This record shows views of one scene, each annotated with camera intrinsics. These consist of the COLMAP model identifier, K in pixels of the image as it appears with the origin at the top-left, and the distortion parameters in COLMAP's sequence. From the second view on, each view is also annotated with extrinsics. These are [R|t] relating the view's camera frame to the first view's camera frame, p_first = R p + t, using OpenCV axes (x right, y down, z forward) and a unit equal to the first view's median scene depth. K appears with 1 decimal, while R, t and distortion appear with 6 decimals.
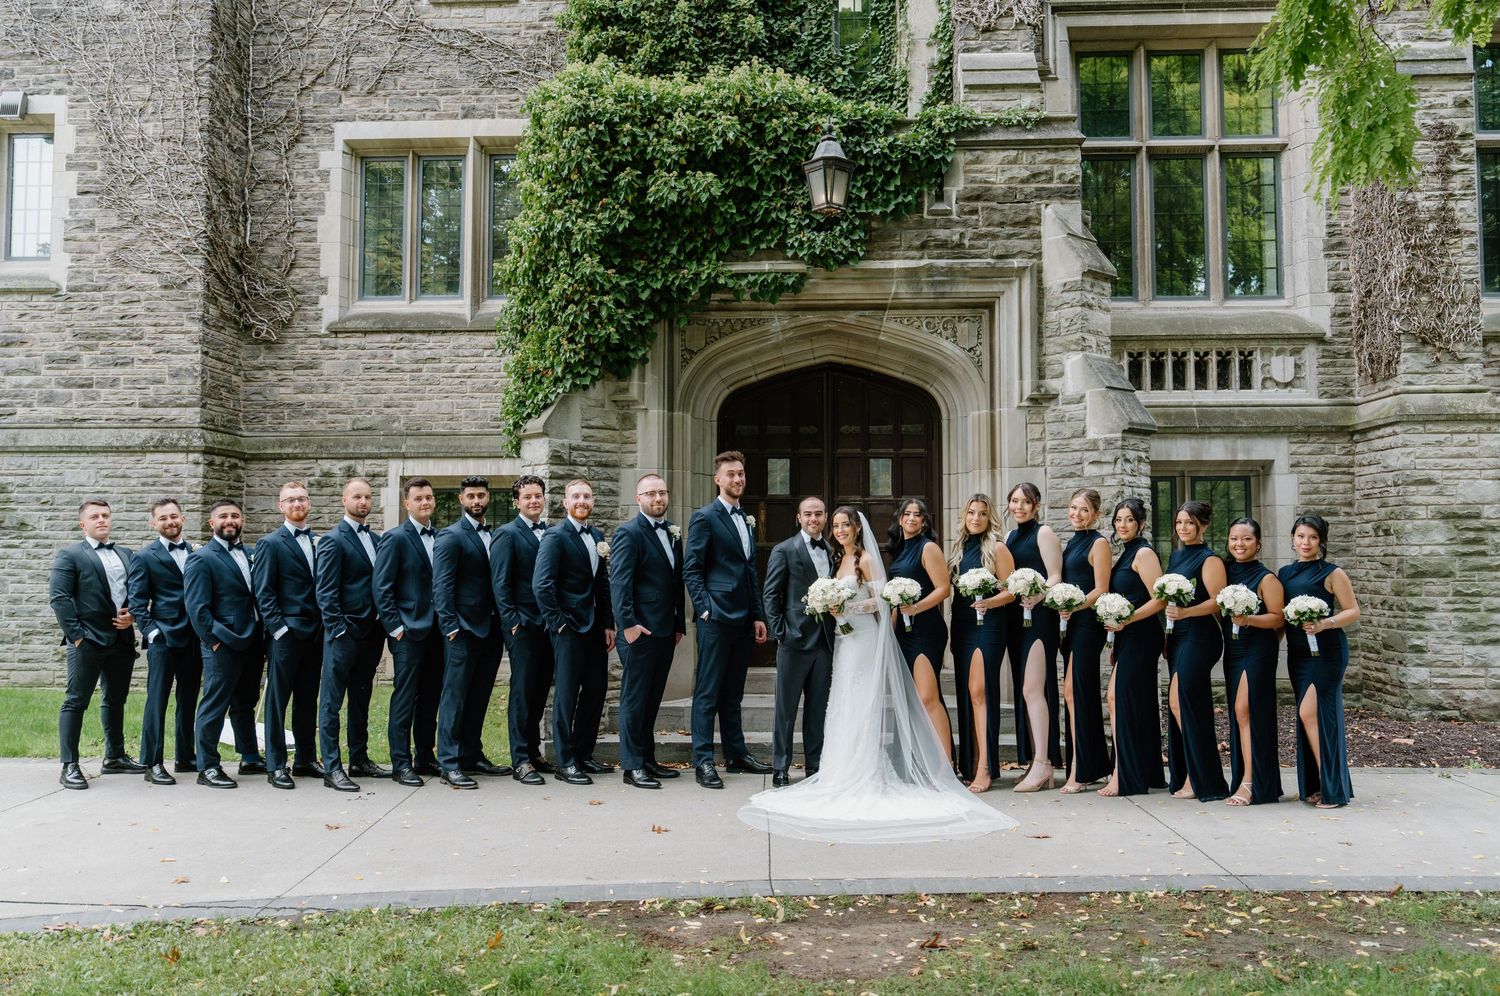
lens RADIAL K [[1205.3, 0, 750.0], [0, 1205.3, 498.0], [0, 0, 1]] dist [0.040816, 0.075545]
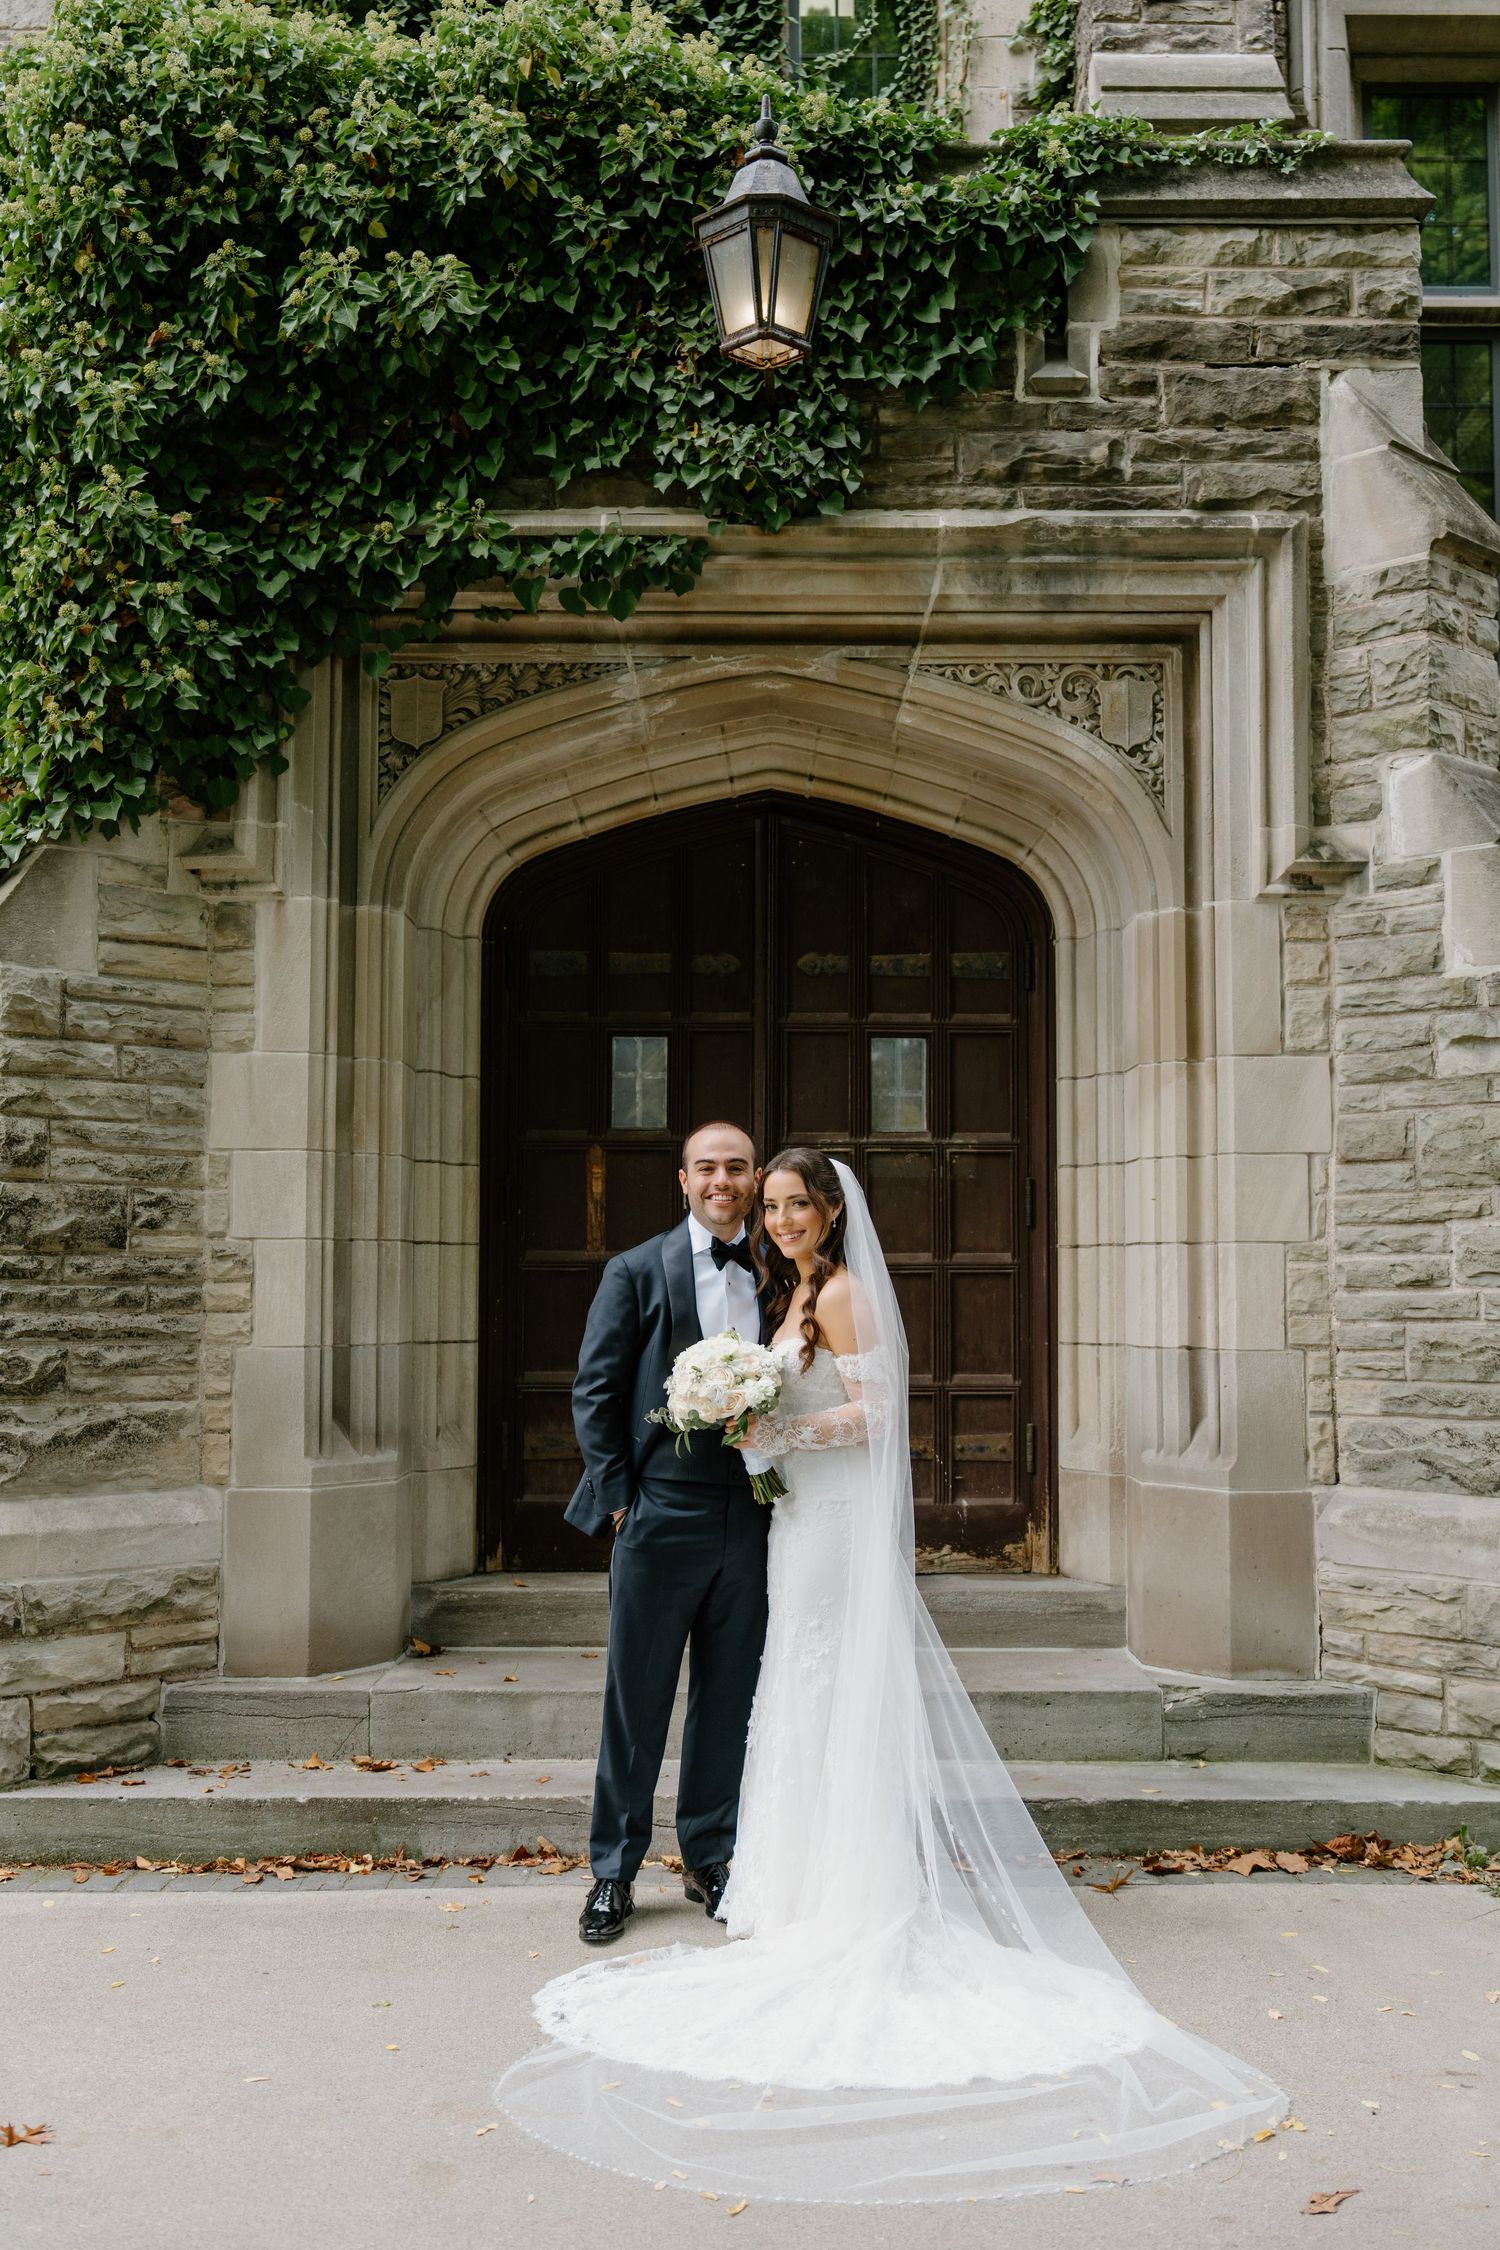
lens RADIAL K [[2340.2, 0, 743.2], [0, 2340.2, 1147.4], [0, 0, 1]] dist [0.024430, 0.010606]
pose [[0.998910, 0.005163, 0.046389, 0.024888], [-0.004668, 0.999931, -0.010782, 0.012485], [-0.046442, 0.010554, 0.998865, 0.269310]]
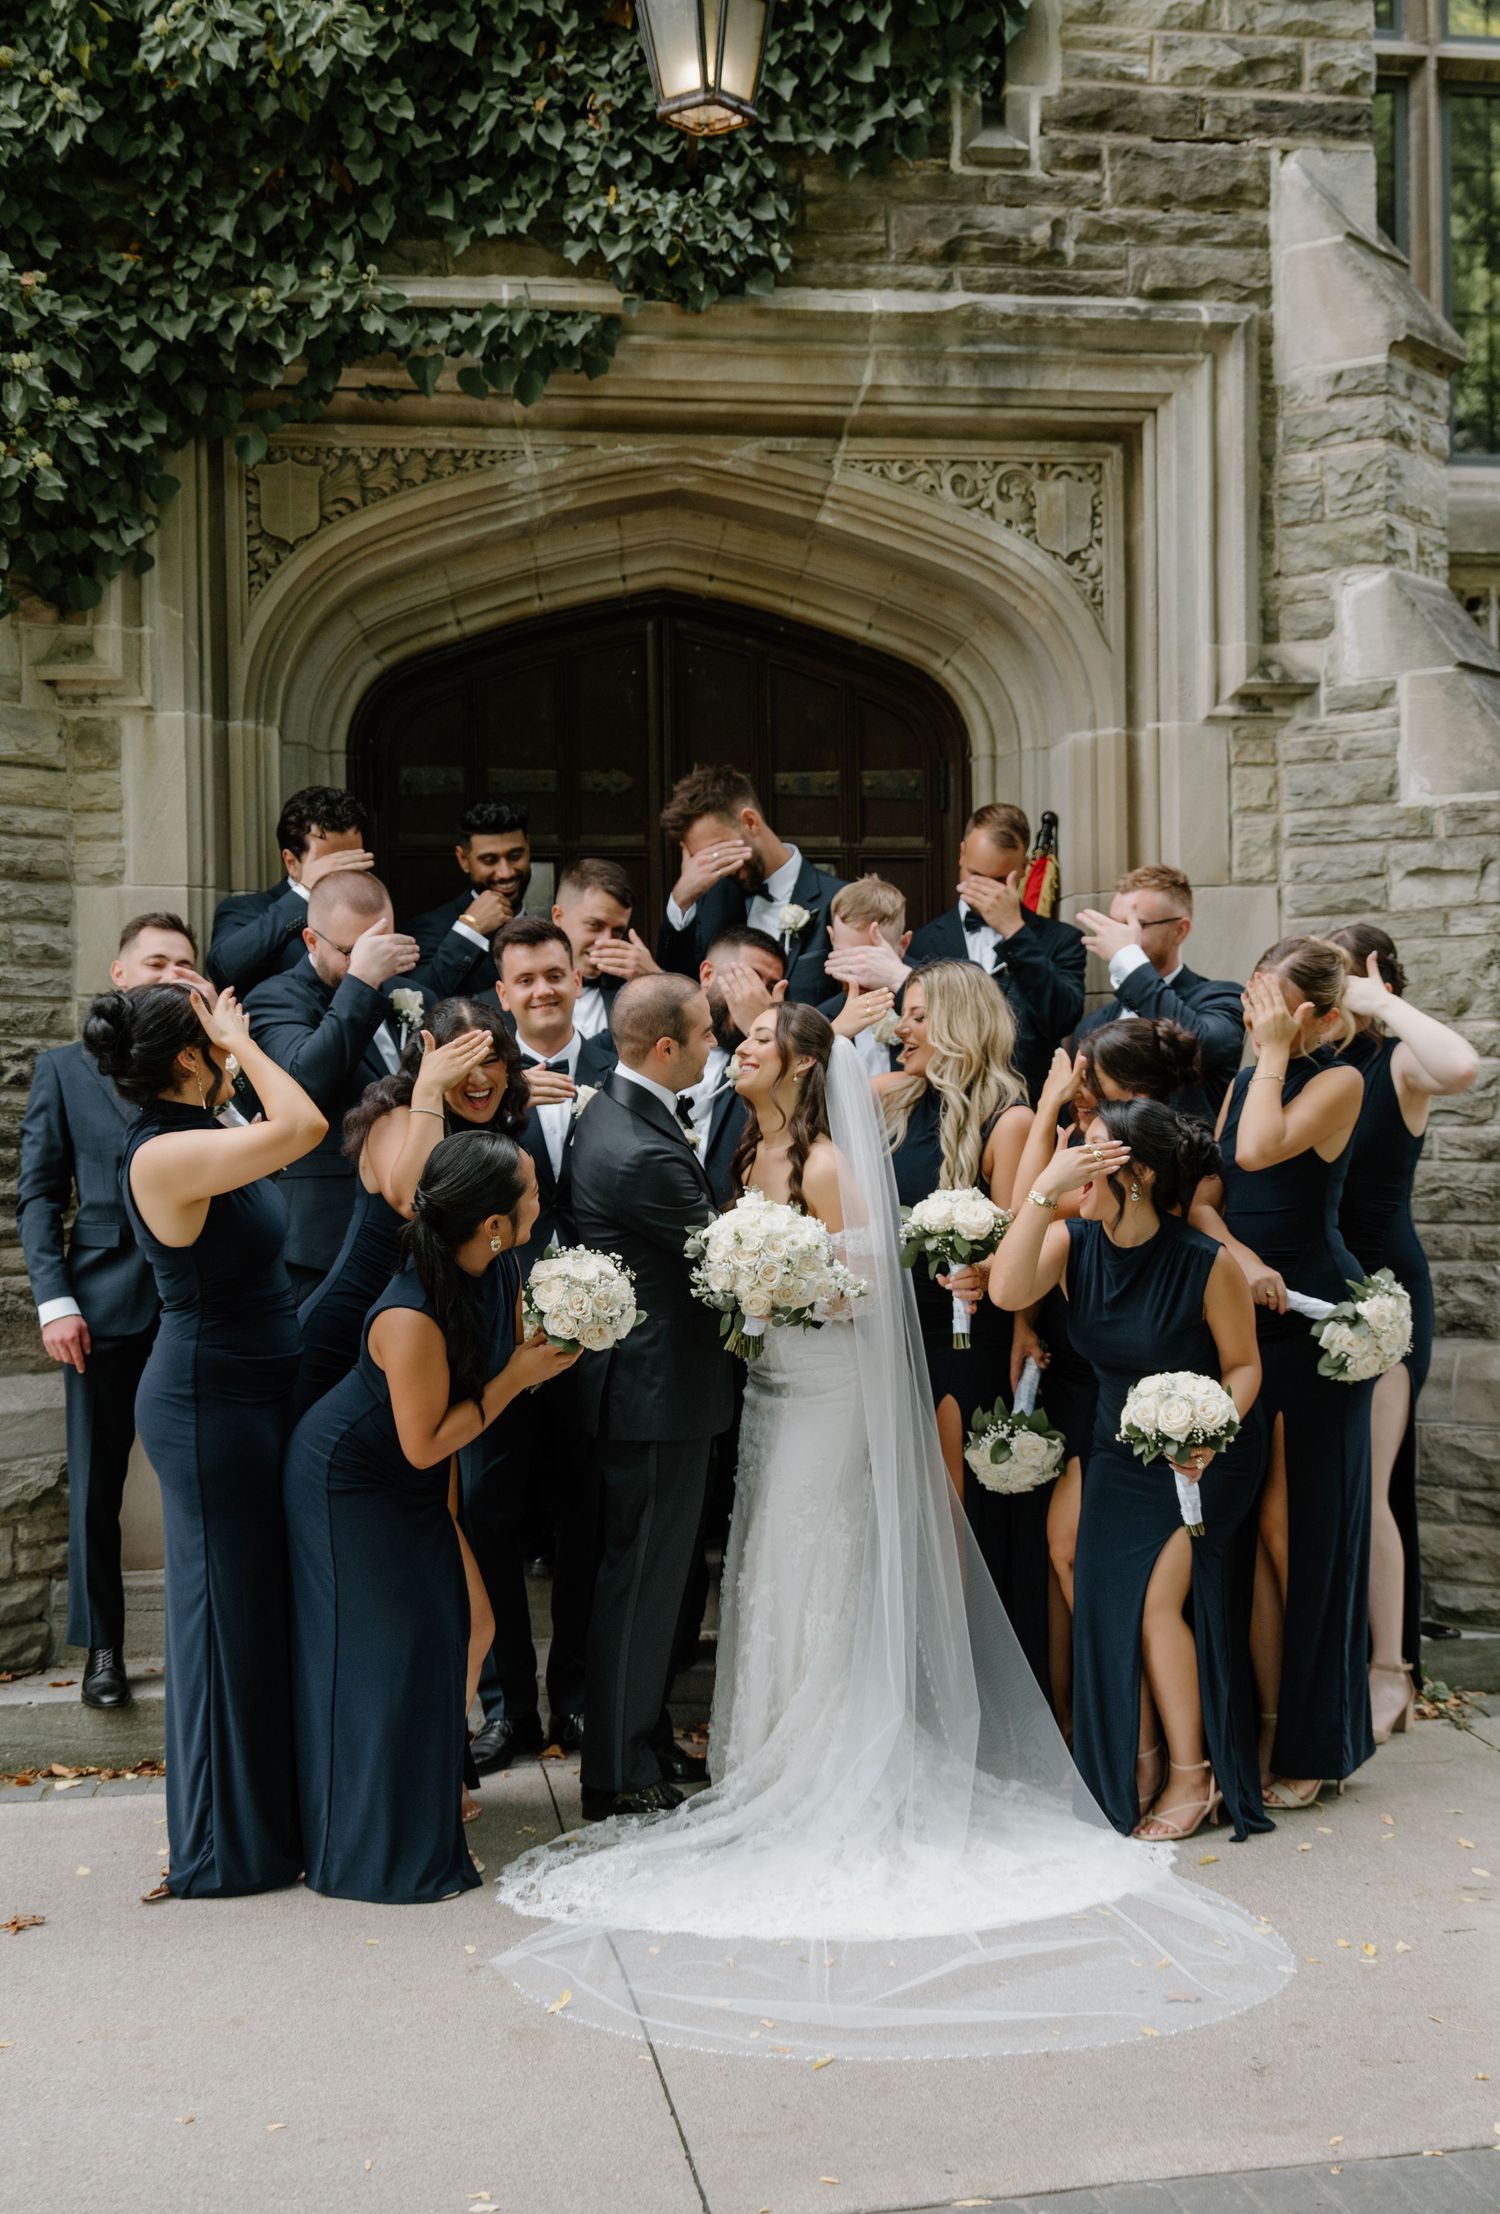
lens RADIAL K [[2728.0, 0, 823.3], [0, 2728.0, 1163.5], [0, 0, 1]] dist [0.042281, -0.018271]
pose [[0.980495, -0.017160, 0.195796, -0.054180], [0.003924, 0.997692, 0.067789, 0.001788], [-0.196507, -0.065699, 0.978299, 0.211643]]
